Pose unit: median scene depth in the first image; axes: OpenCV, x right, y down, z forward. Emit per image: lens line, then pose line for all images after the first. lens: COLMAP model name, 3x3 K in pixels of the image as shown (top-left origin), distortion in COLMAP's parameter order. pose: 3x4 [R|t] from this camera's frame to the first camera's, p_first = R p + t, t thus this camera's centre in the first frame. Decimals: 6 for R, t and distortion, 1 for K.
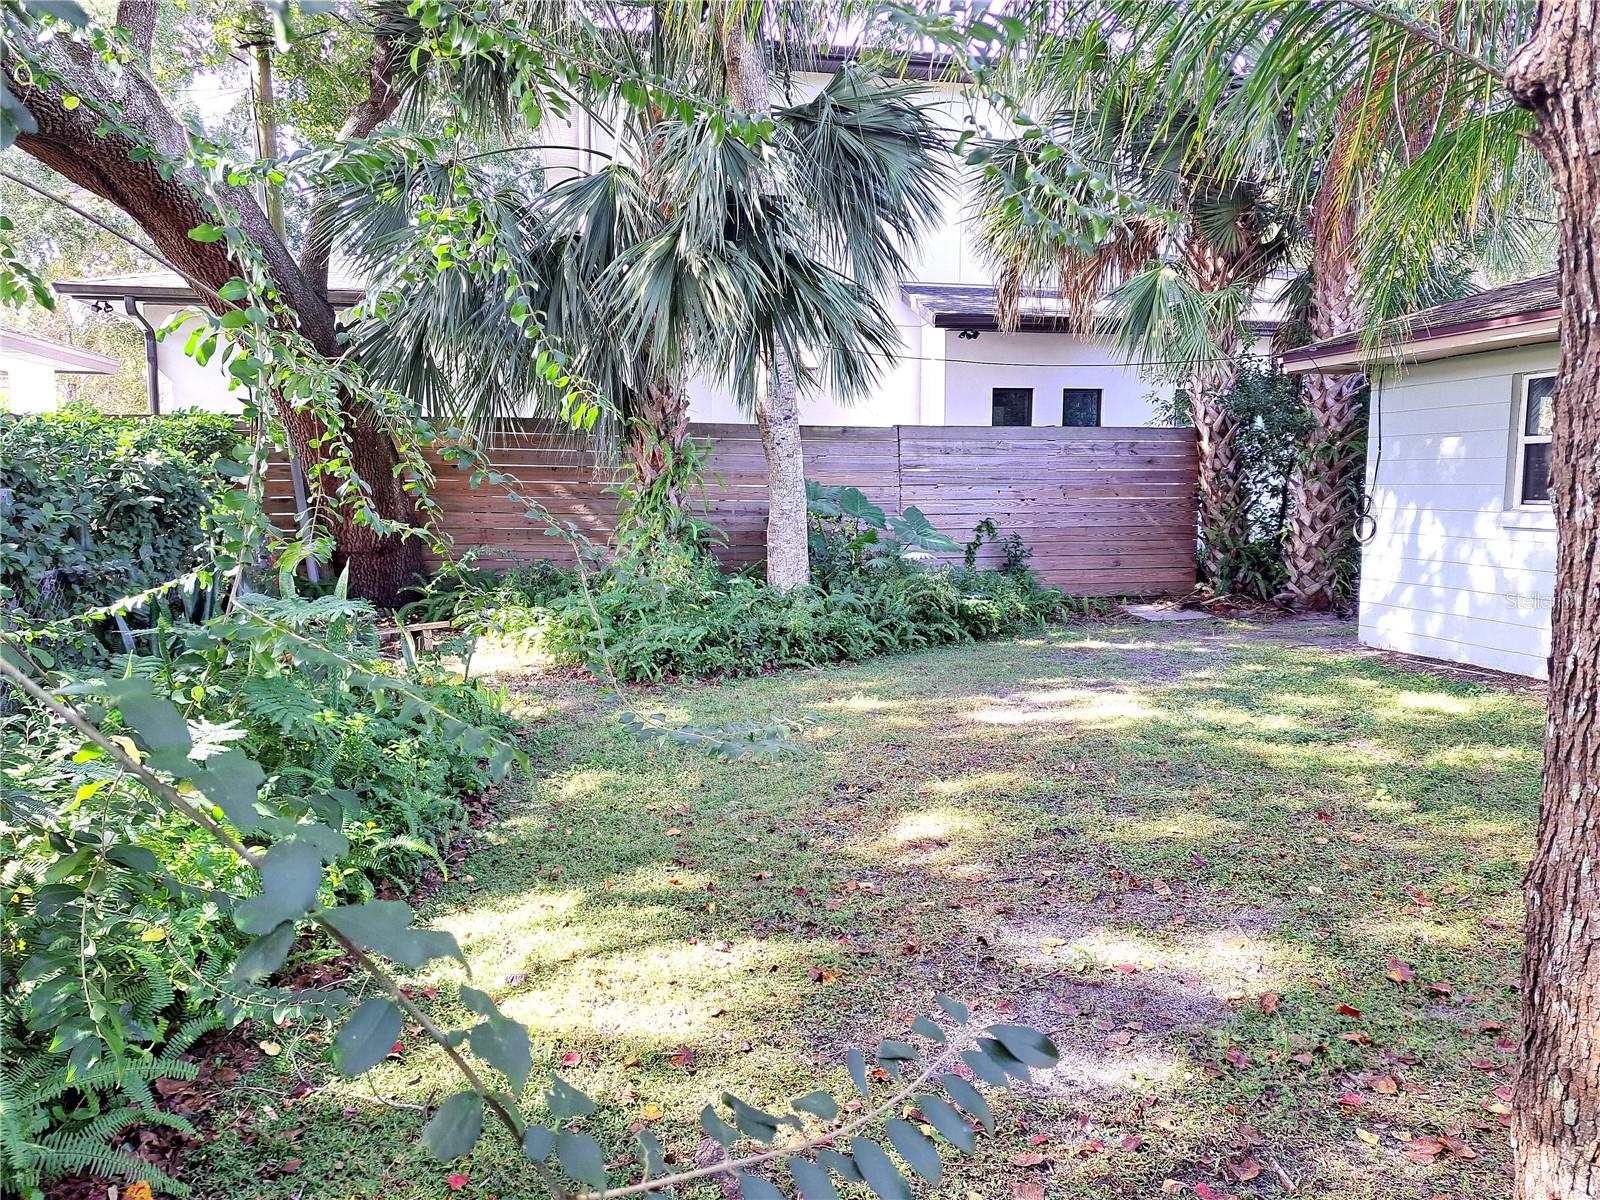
lens RADIAL K [[1141.0, 0, 801.3], [0, 1141.0, 582.3], [0, 0, 1]] dist [0.076263, -0.074519]
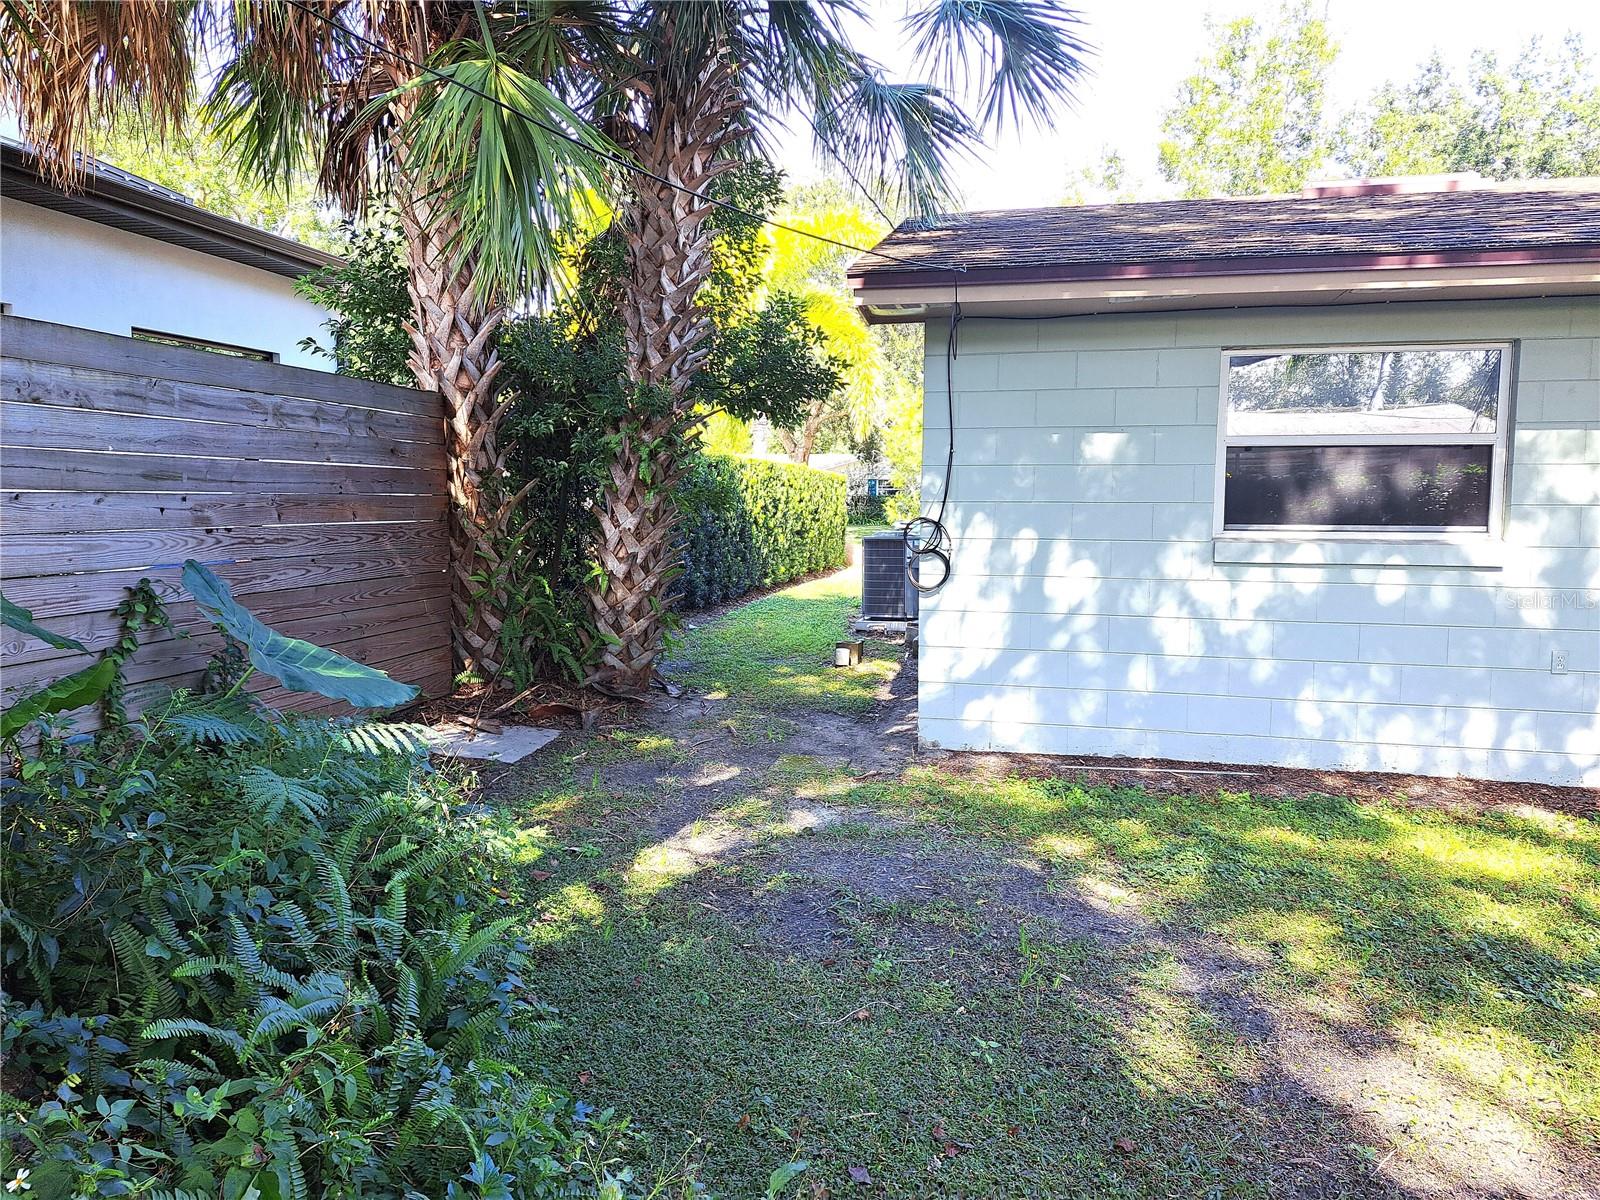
lens RADIAL K [[1142.2, 0, 800.0], [0, 1142.2, 600.0], [0, 0, 1]] dist [0.073065, -0.071805]
pose [[0.409748, -0.076116, 0.909018, -0.099049], [0.068538, 0.996265, 0.052527, -0.054914], [-0.909620, 0.040780, 0.413434, 0.642394]]
